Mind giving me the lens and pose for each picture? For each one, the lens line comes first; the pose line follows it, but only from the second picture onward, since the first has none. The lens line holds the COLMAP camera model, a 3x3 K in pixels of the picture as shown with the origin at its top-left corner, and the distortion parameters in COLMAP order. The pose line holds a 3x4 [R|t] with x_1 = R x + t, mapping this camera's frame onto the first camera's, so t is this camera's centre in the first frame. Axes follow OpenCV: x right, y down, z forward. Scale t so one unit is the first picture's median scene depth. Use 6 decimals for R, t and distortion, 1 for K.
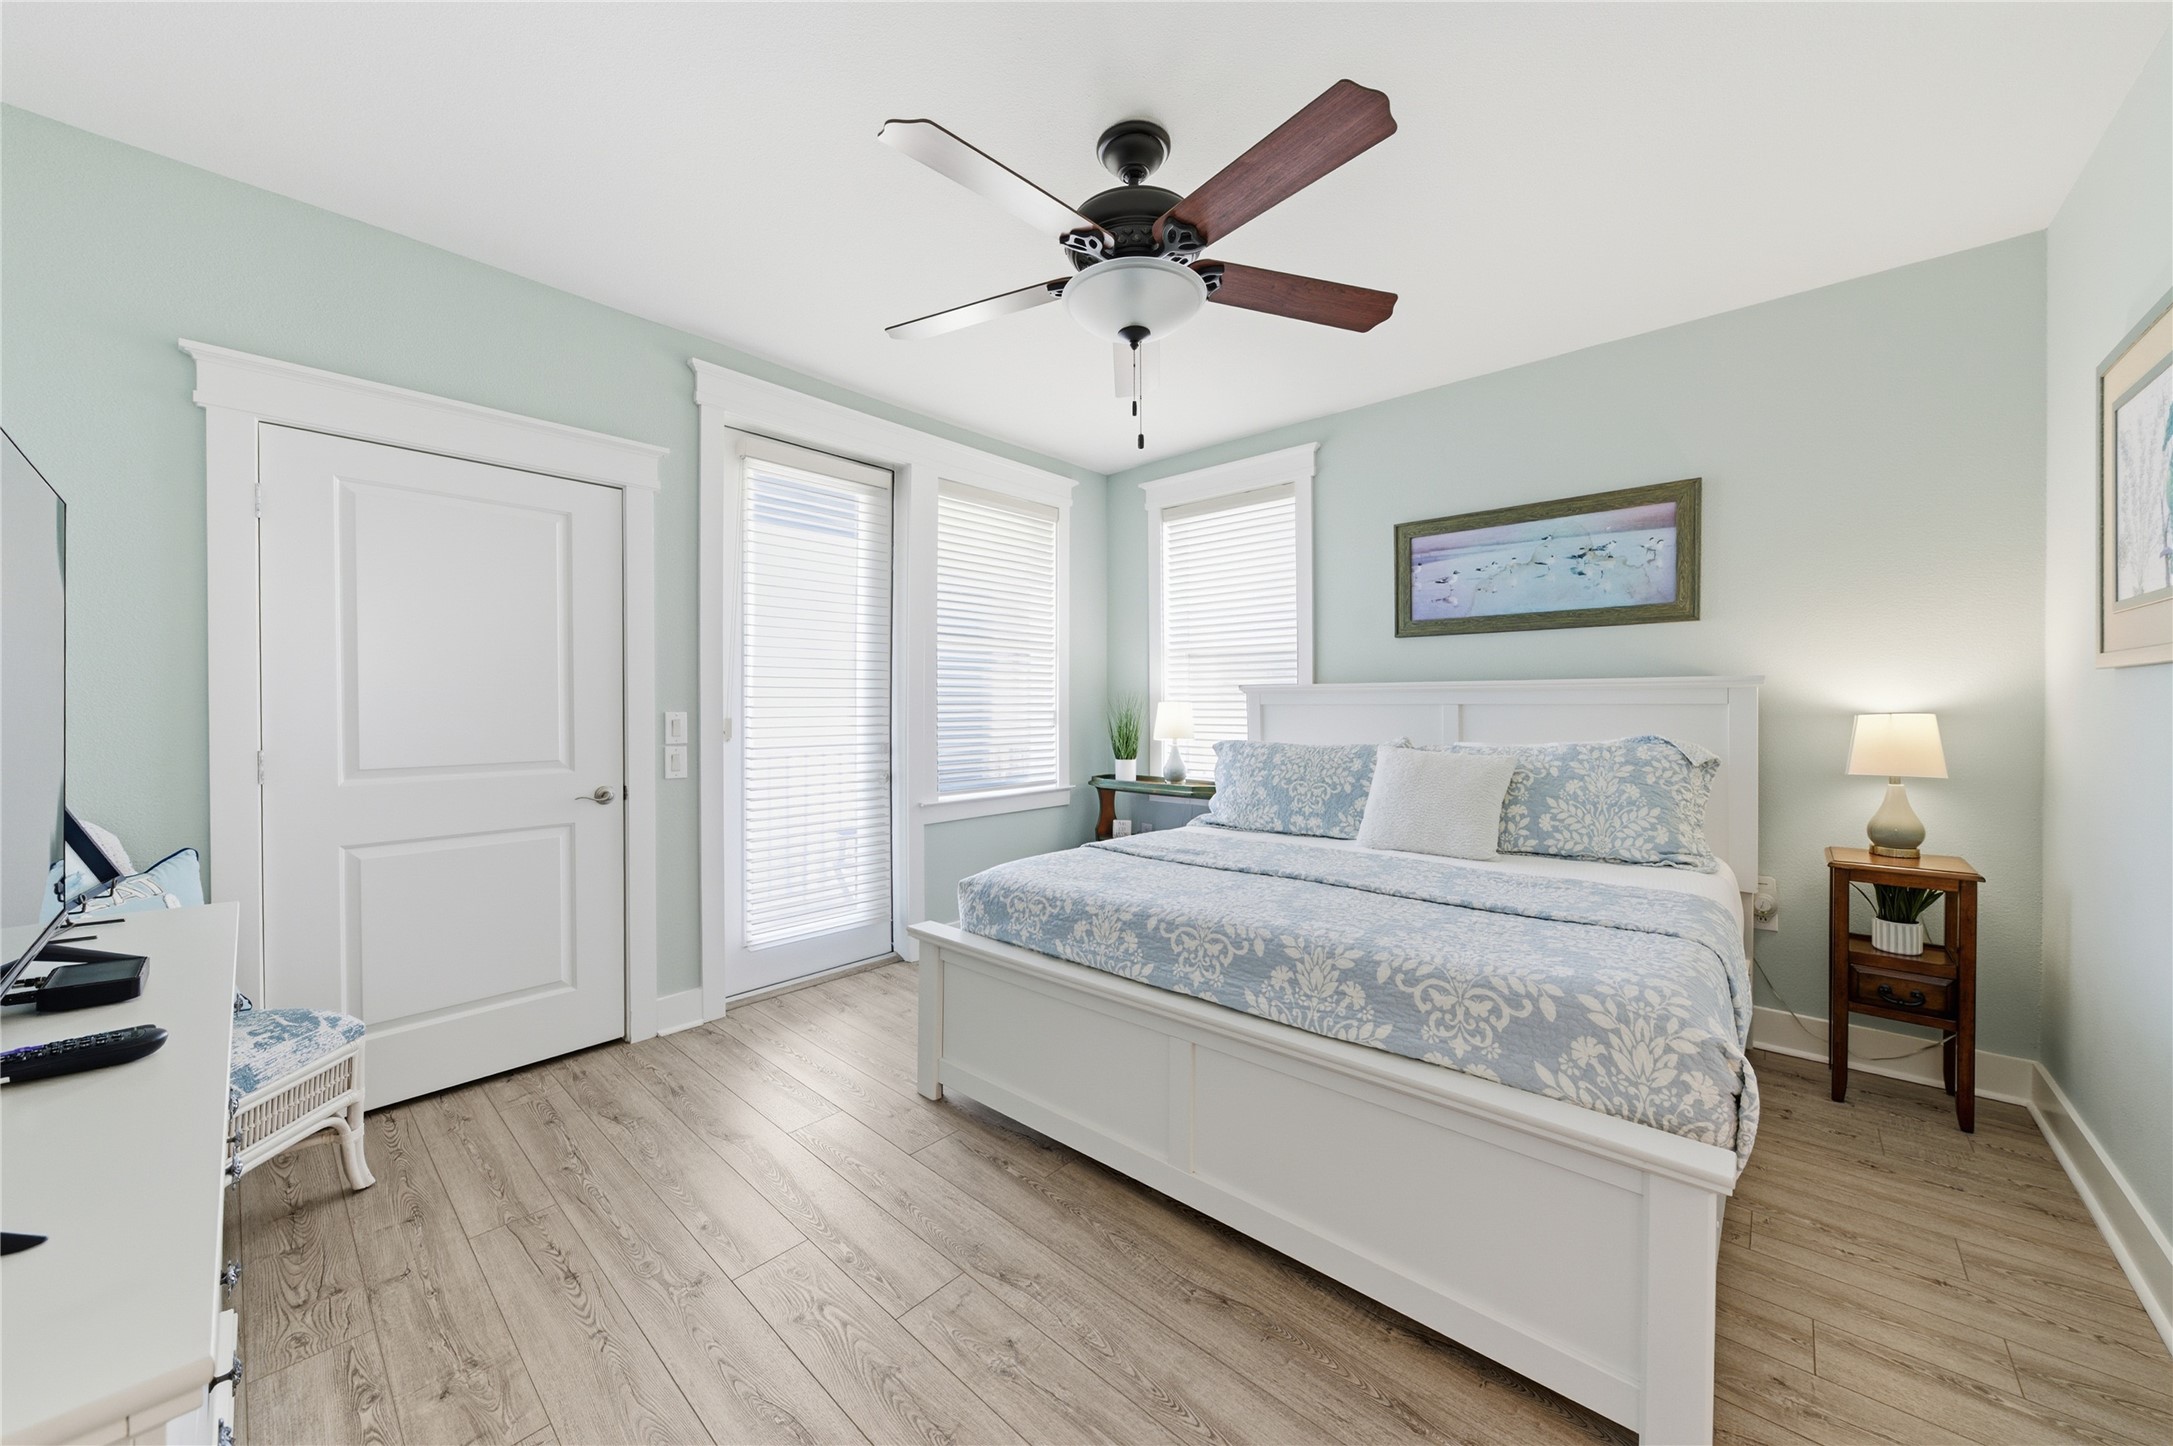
lens RADIAL K [[762.2, 0, 1090.4], [0, 762.2, 725.8], [0, 0, 1]] dist [-0.004376, 0.001053]
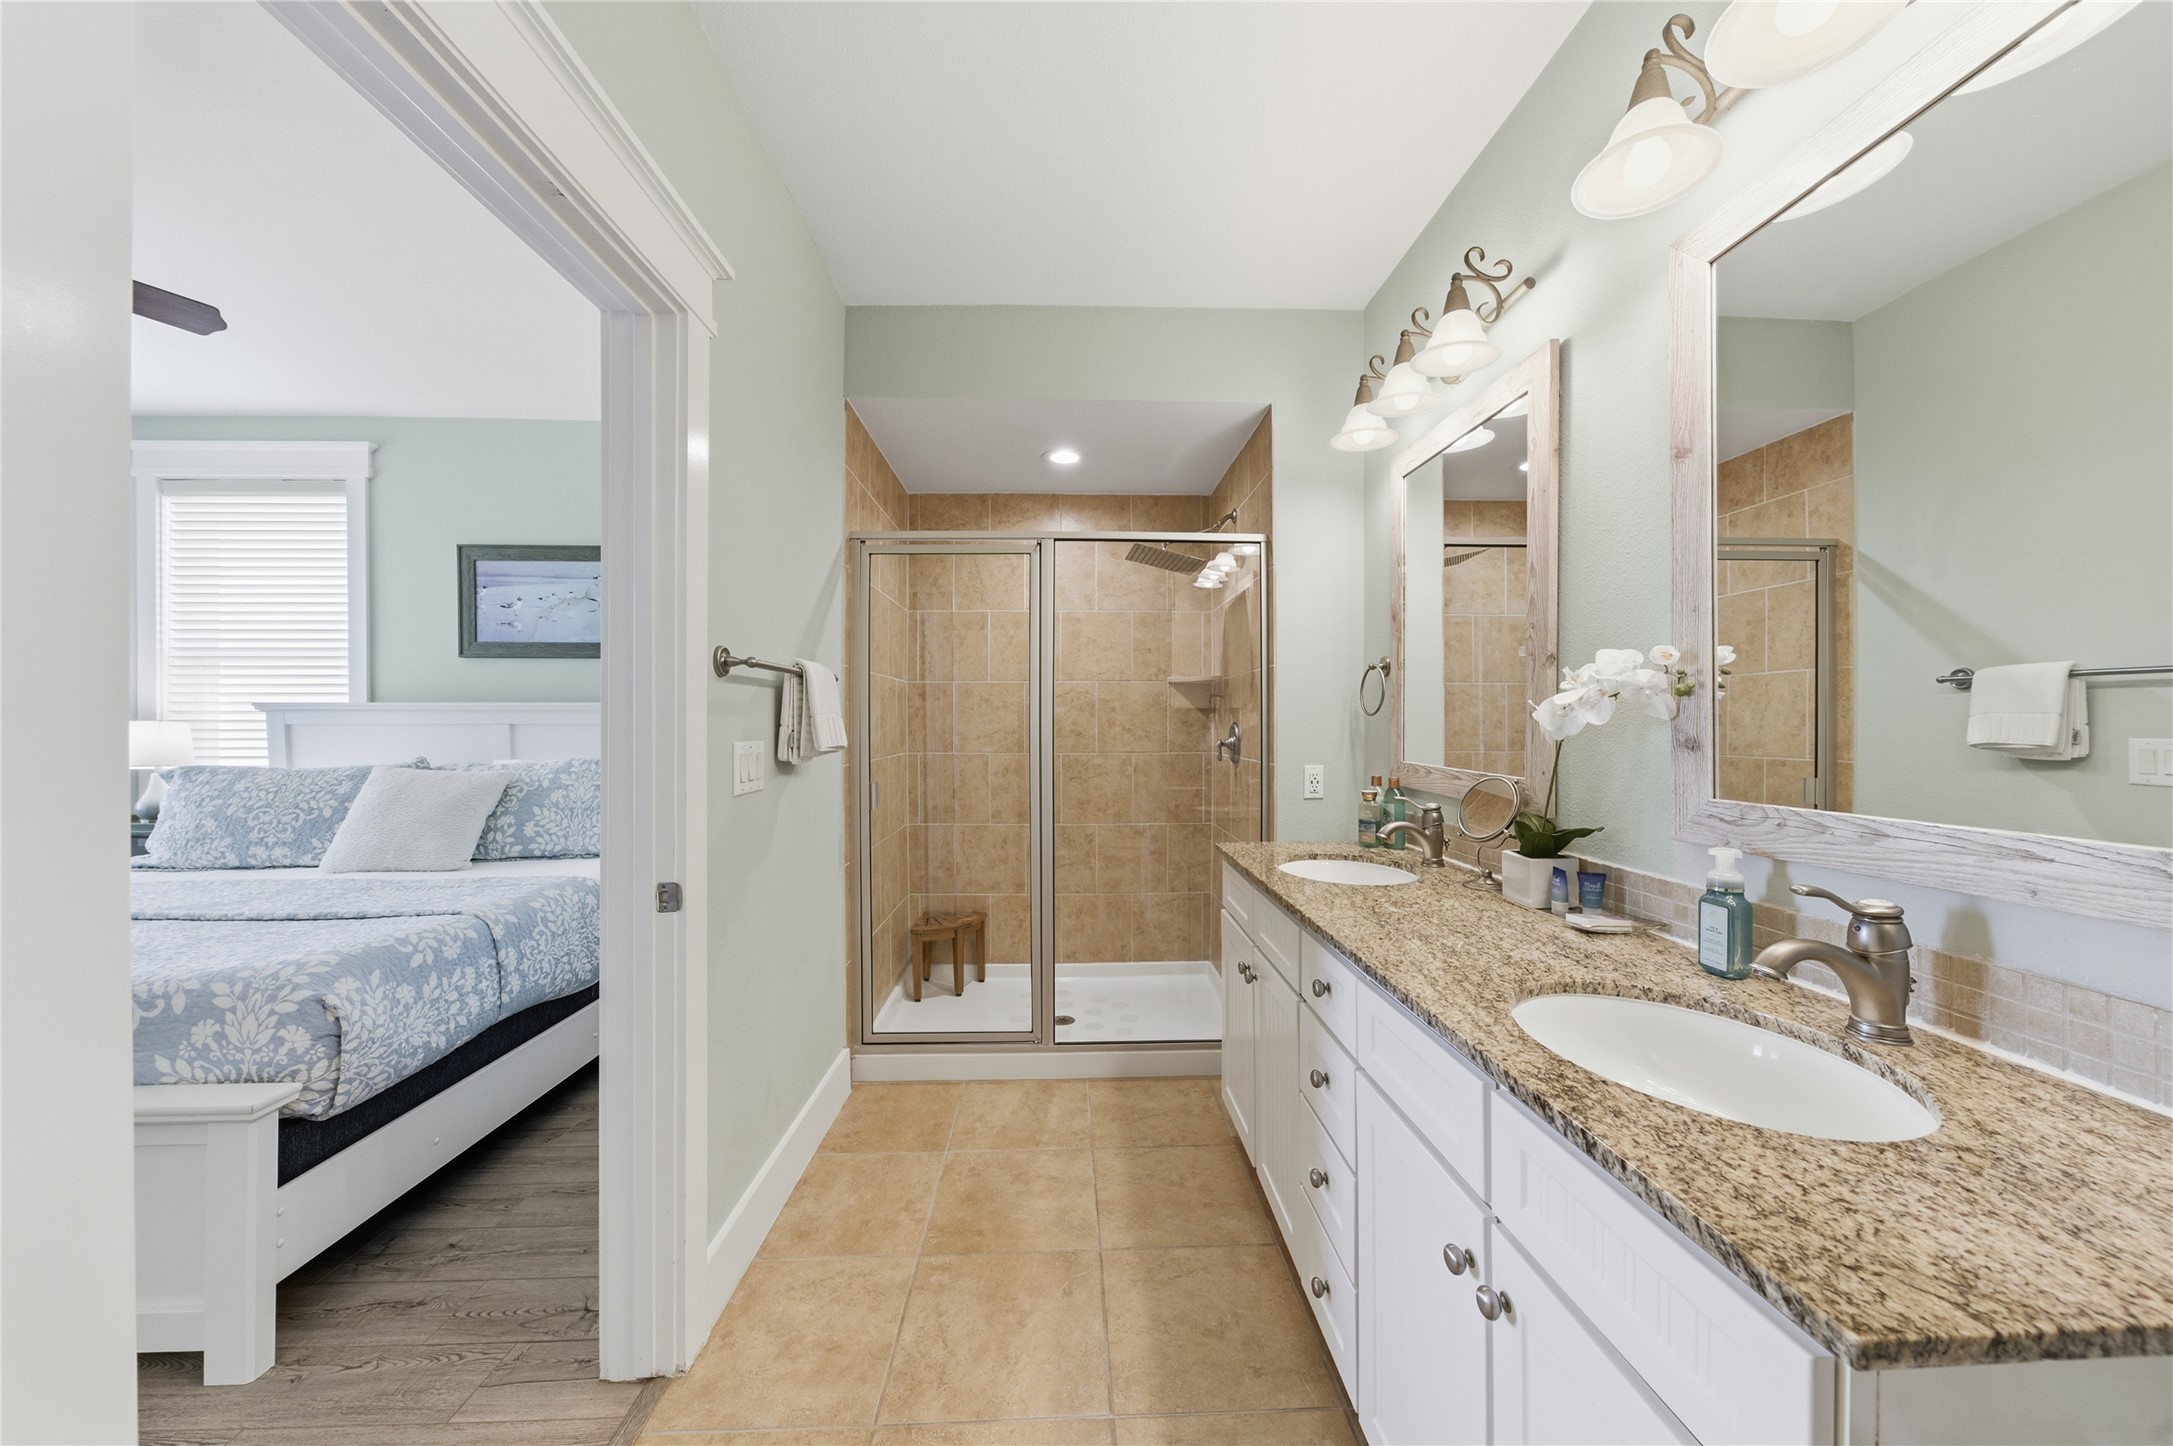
lens RADIAL K [[762.2, 0, 1073.6], [0, 762.2, 717.0], [0, 0, 1]] dist [-0.004376, 0.001053]
pose [[0.737600, 0.004689, 0.675222, 0.418589], [0.018652, 0.999453, -0.027315, 0.007496], [-0.674980, 0.032742, 0.737109, -0.356820]]
